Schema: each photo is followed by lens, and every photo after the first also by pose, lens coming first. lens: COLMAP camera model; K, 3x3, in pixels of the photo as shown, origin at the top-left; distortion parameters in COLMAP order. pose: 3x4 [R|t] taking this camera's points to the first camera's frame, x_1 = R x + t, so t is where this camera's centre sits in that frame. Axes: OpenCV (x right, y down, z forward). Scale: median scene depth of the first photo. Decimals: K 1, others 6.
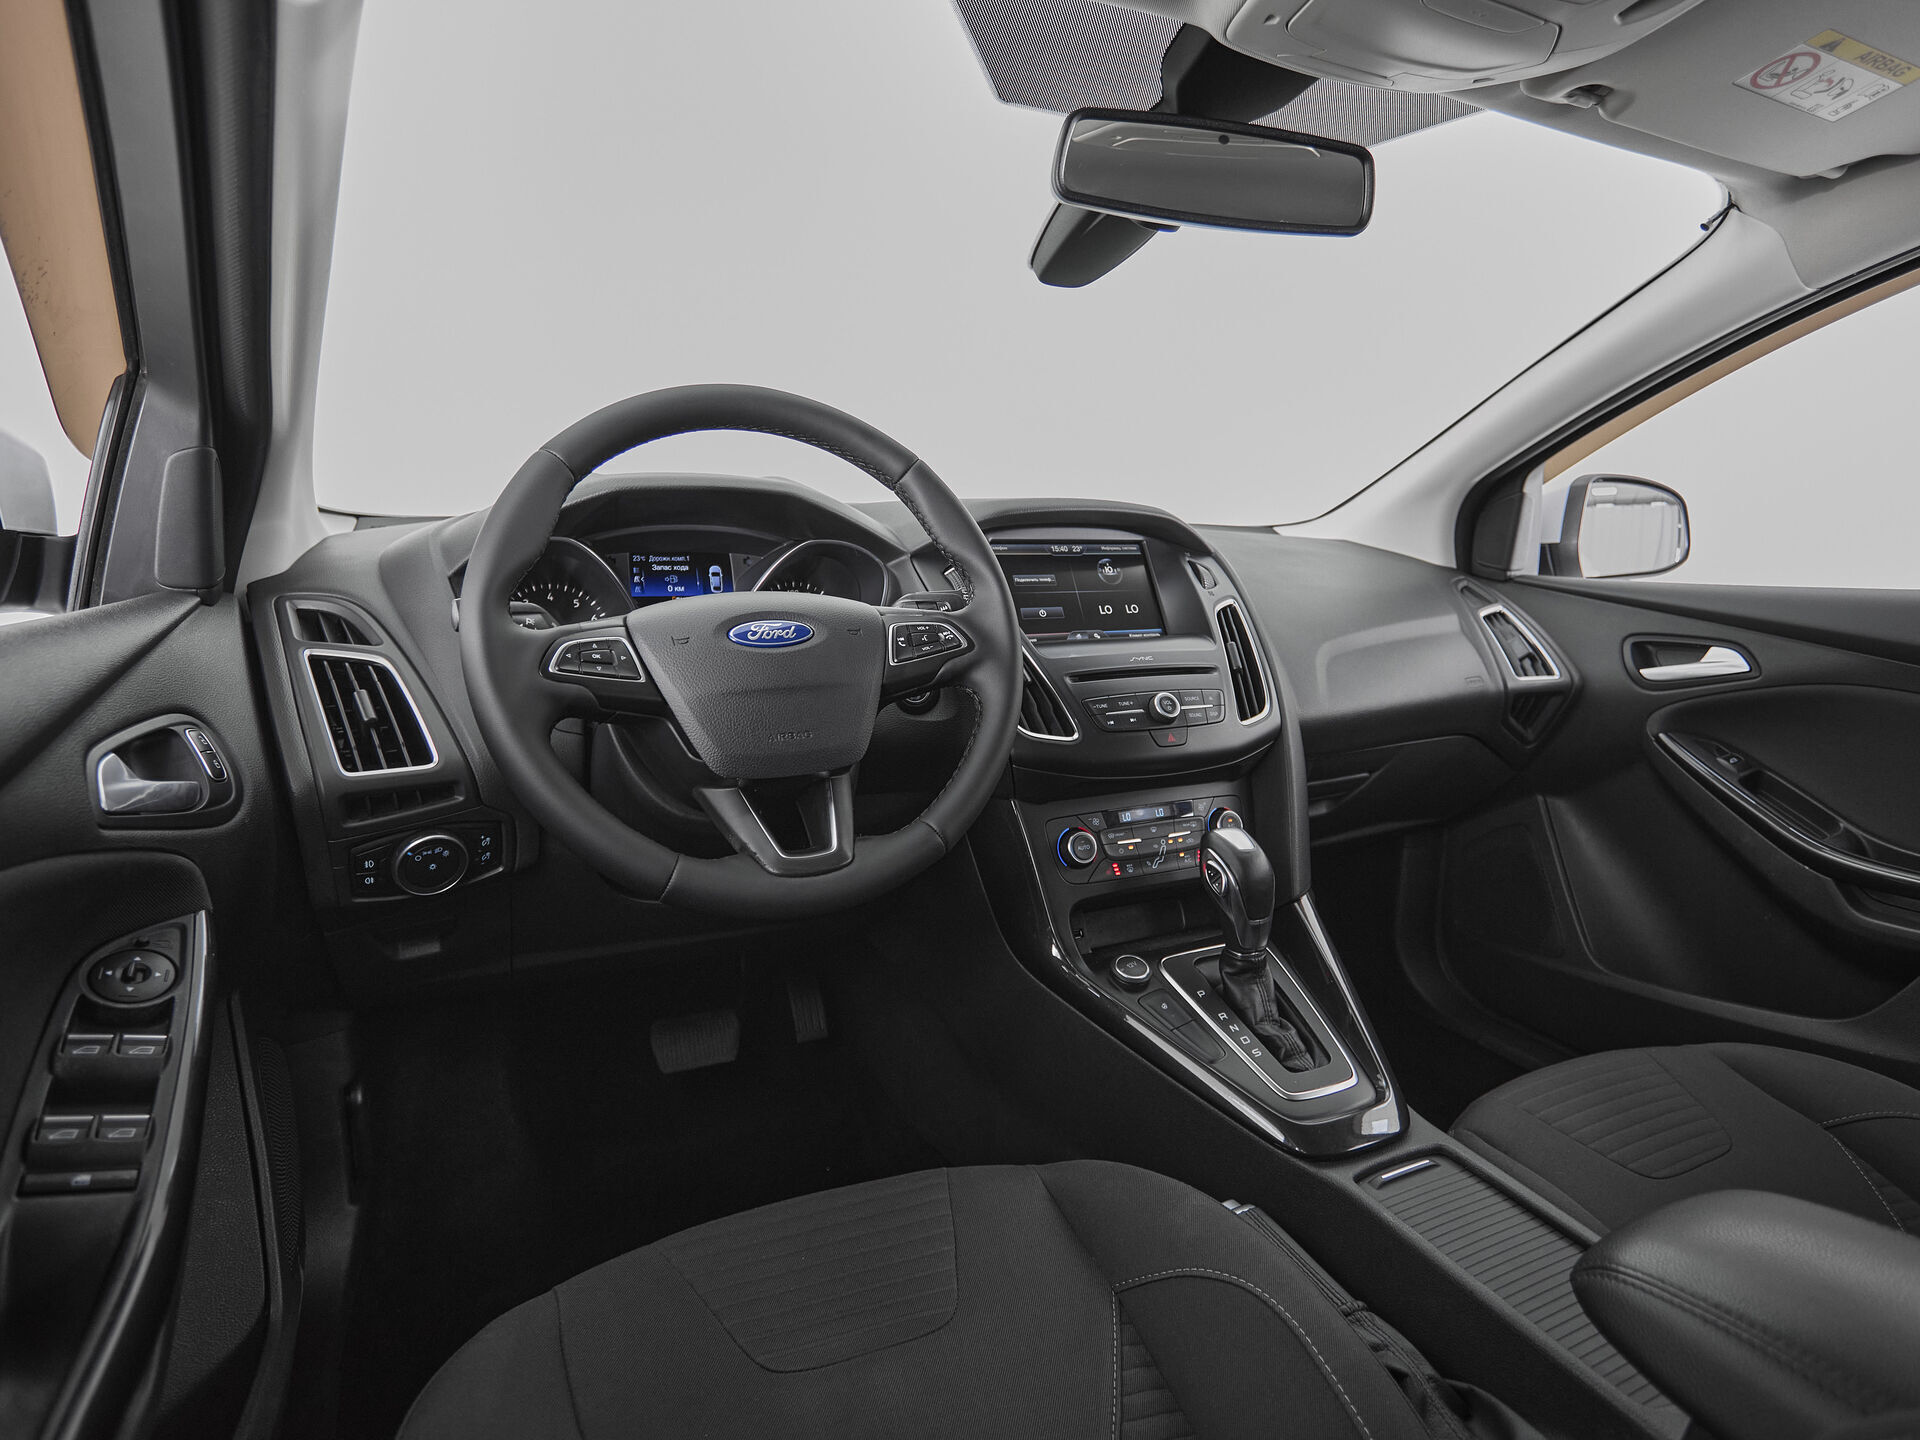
lens RADIAL K [[1034.8, 0, 960.0], [0, 1034.8, 720.0], [0, 0, 1]] dist [0.001983, 0.000081]
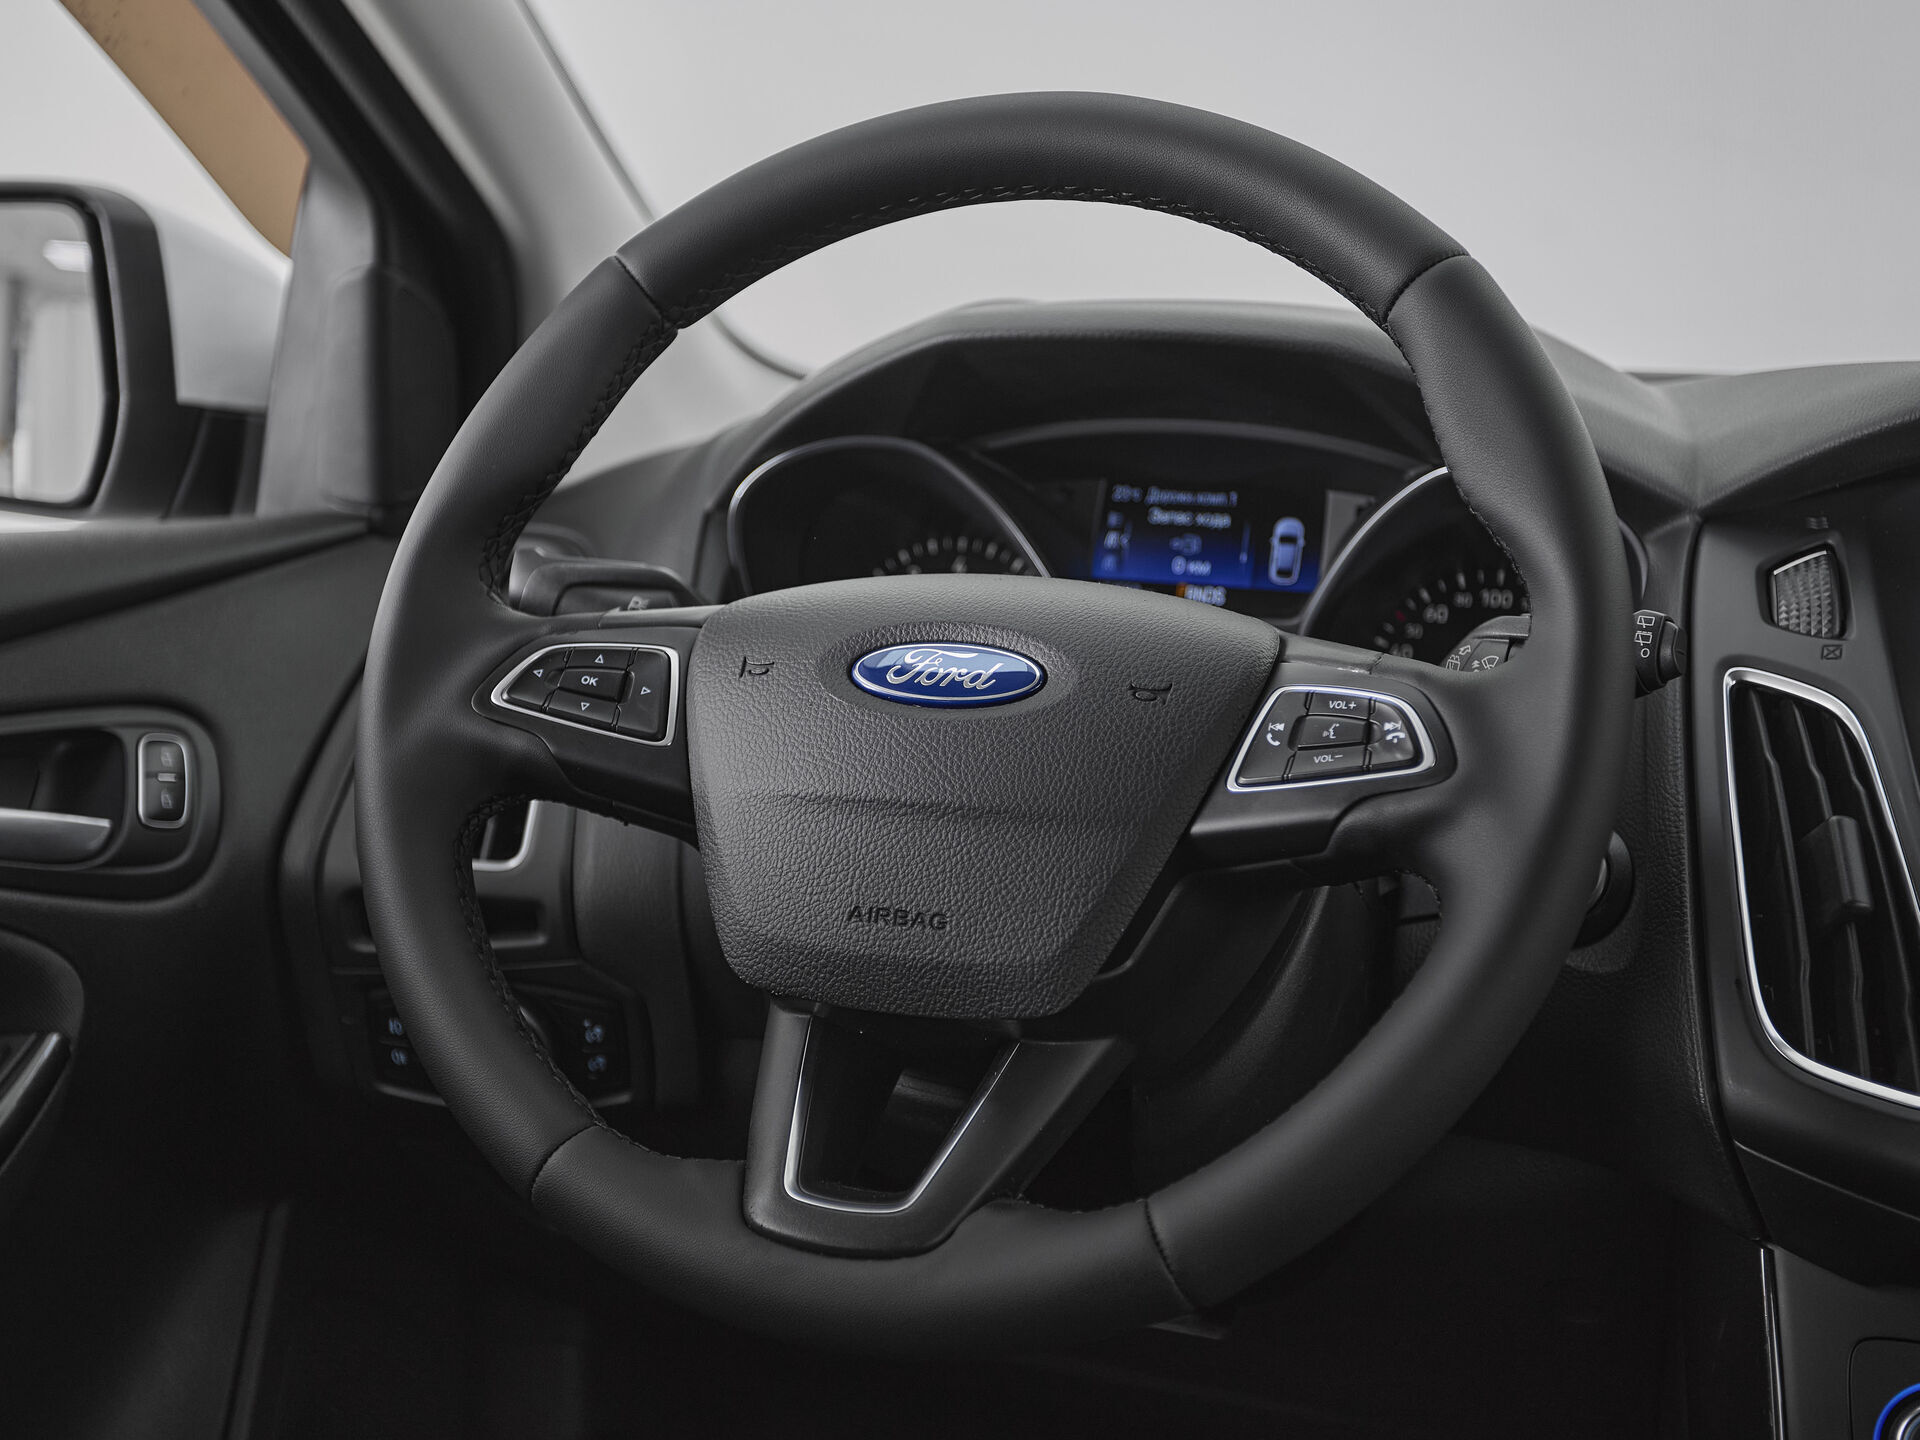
lens RADIAL K [[2406.4, 0, 955.8], [0, 2406.4, 750.7], [0, 0, 1]] dist [0.020285, 0.020191]
pose [[0.698299, 0.117895, -0.706031, 0.394445], [-0.155293, 0.987803, 0.011354, -0.048949], [0.698758, 0.101713, 0.708090, 0.234484]]
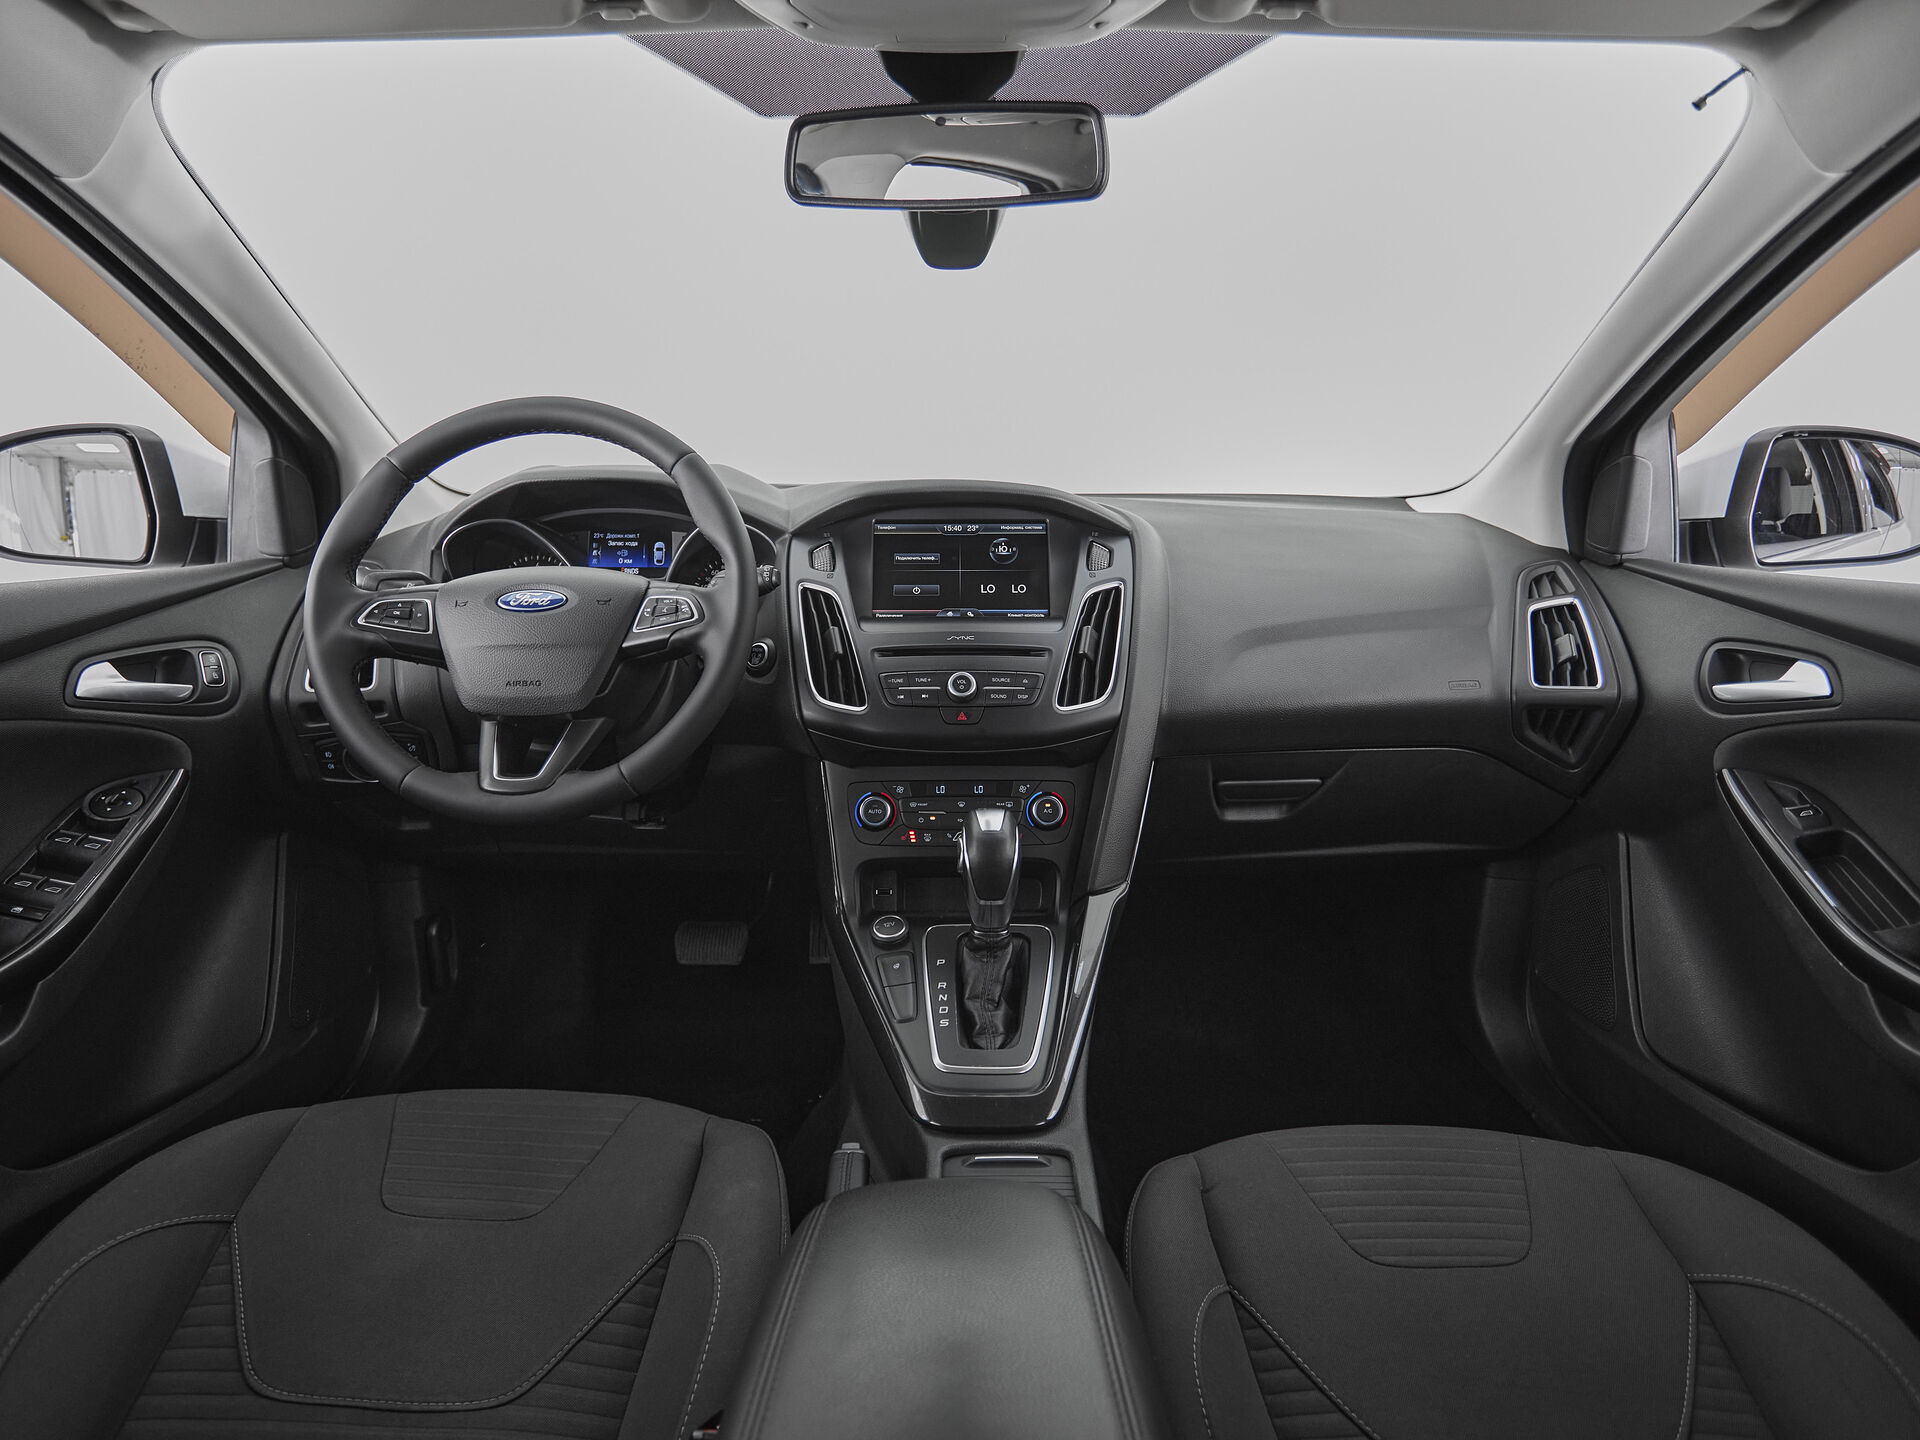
lens RADIAL K [[1028.2, 0, 926.1], [0, 1028.2, 731.4], [0, 0, 1]] dist [0.003718, 0.000803]
pose [[0.901147, 0.087842, -0.424520, 0.595013], [-0.069033, 0.995837, 0.059519, -0.025443], [0.427981, -0.024329, 0.903460, 0.062125]]
